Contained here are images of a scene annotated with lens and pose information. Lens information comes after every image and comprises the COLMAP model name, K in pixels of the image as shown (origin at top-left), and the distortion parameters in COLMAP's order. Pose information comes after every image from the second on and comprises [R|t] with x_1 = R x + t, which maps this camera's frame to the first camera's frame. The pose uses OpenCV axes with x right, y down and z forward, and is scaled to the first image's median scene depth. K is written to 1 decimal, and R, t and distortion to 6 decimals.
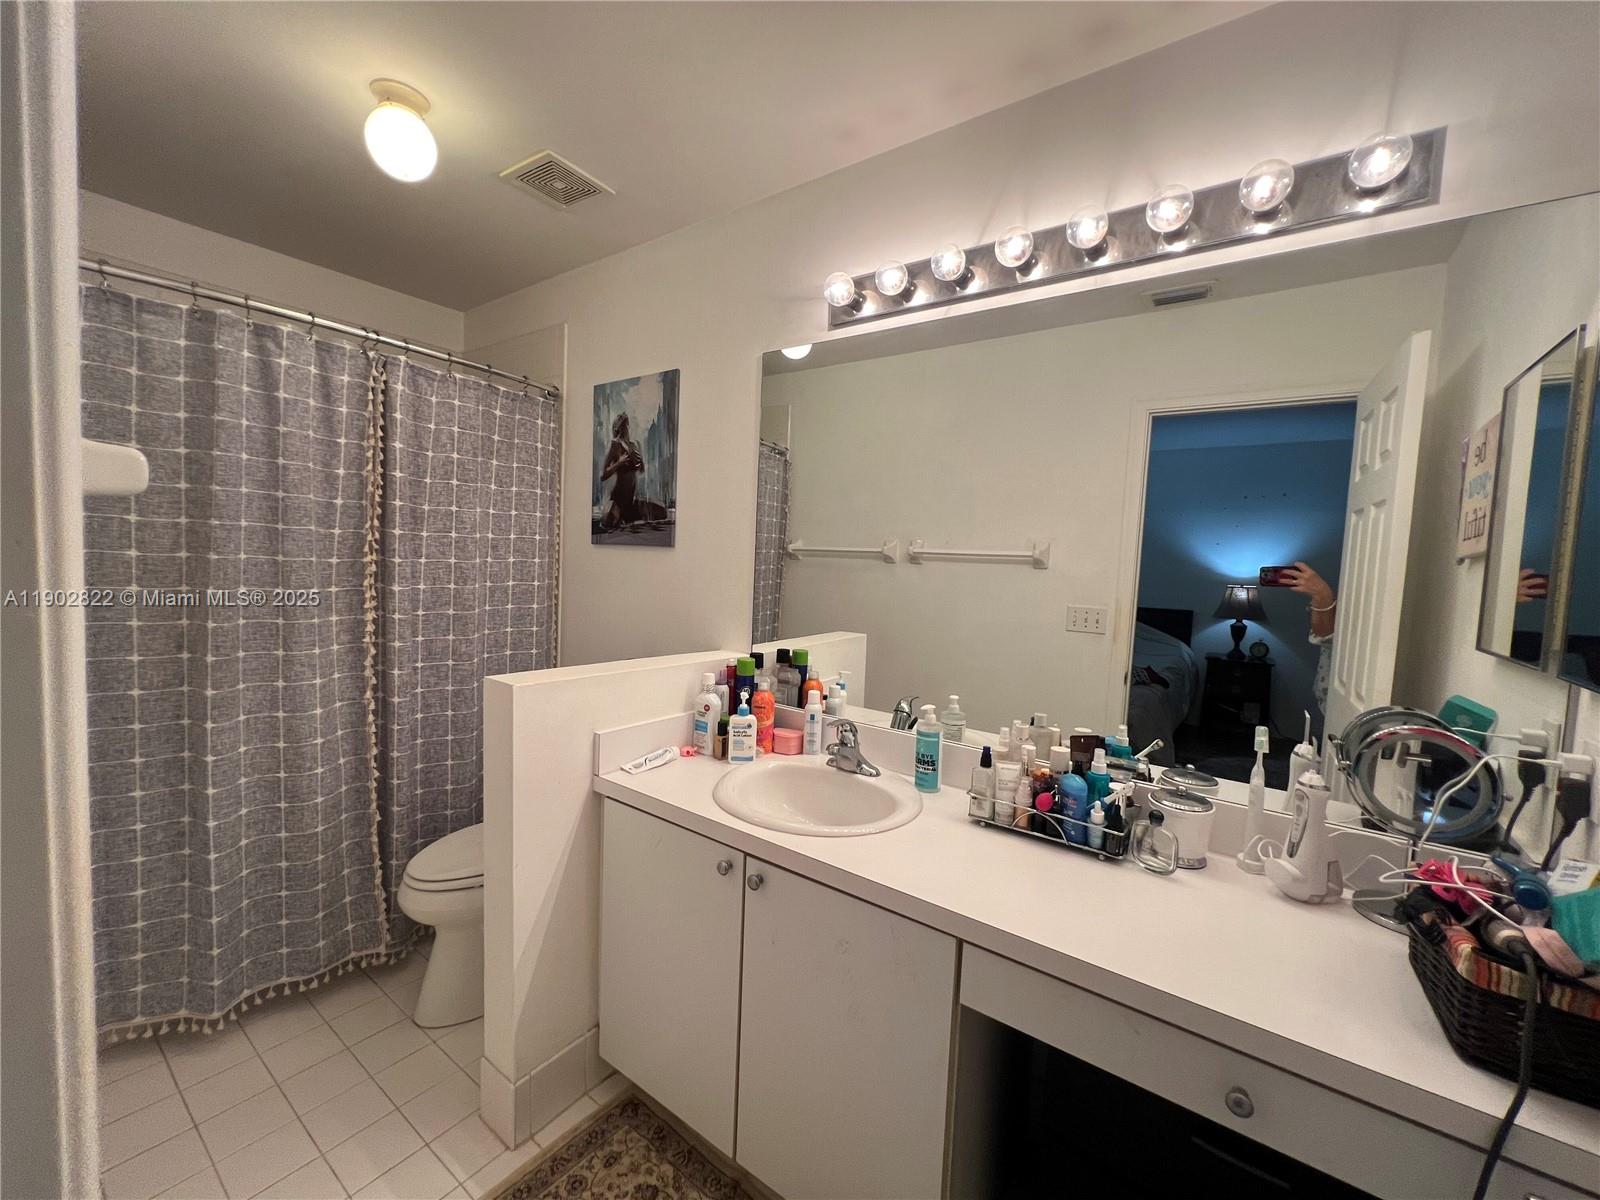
lens RADIAL K [[636.0, 0, 800.0], [0, 636.0, 600.0], [0, 0, 1]] dist [-0.003454, -0.000201]
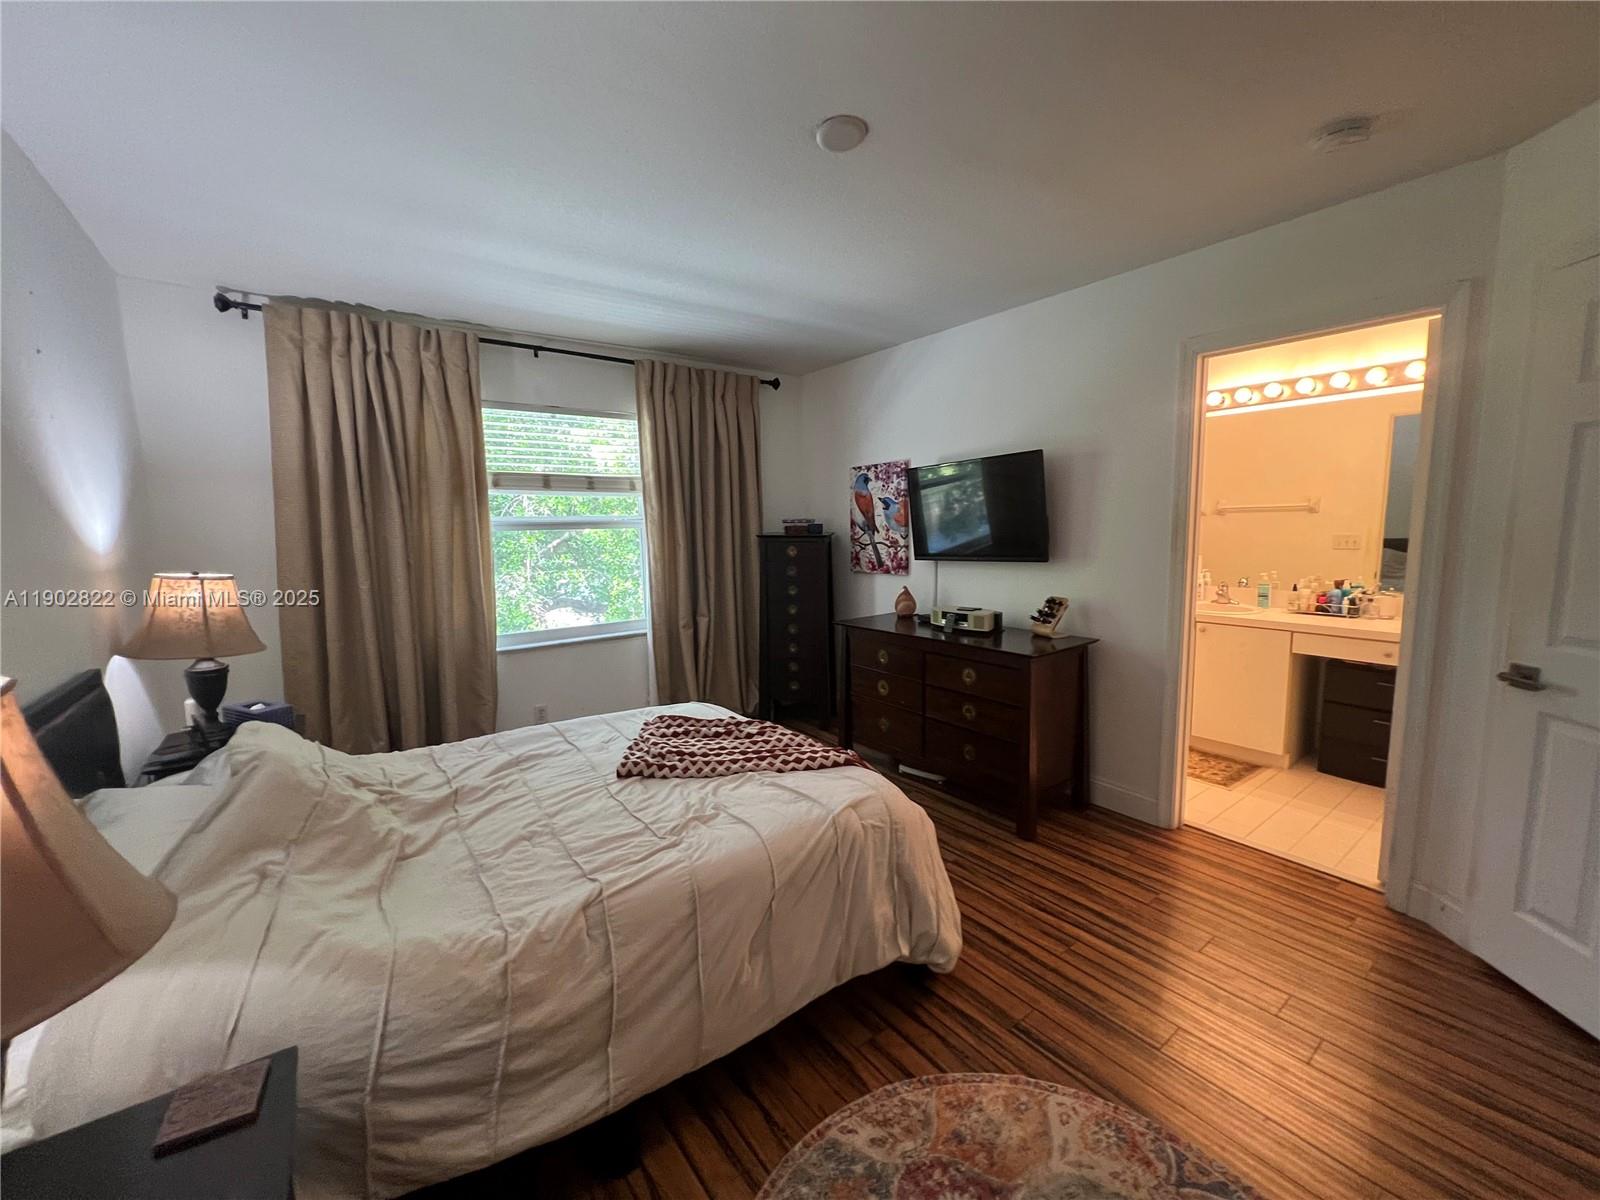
lens RADIAL K [[636.0, 0, 800.0], [0, 636.0, 600.0], [0, 0, 1]] dist [-0.003454, -0.000201]
pose [[0.953383, -0.031827, -0.300081, -0.884163], [0.047392, 0.997874, 0.044732, 0.085856], [0.298019, -0.056868, 0.952864, -2.137259]]
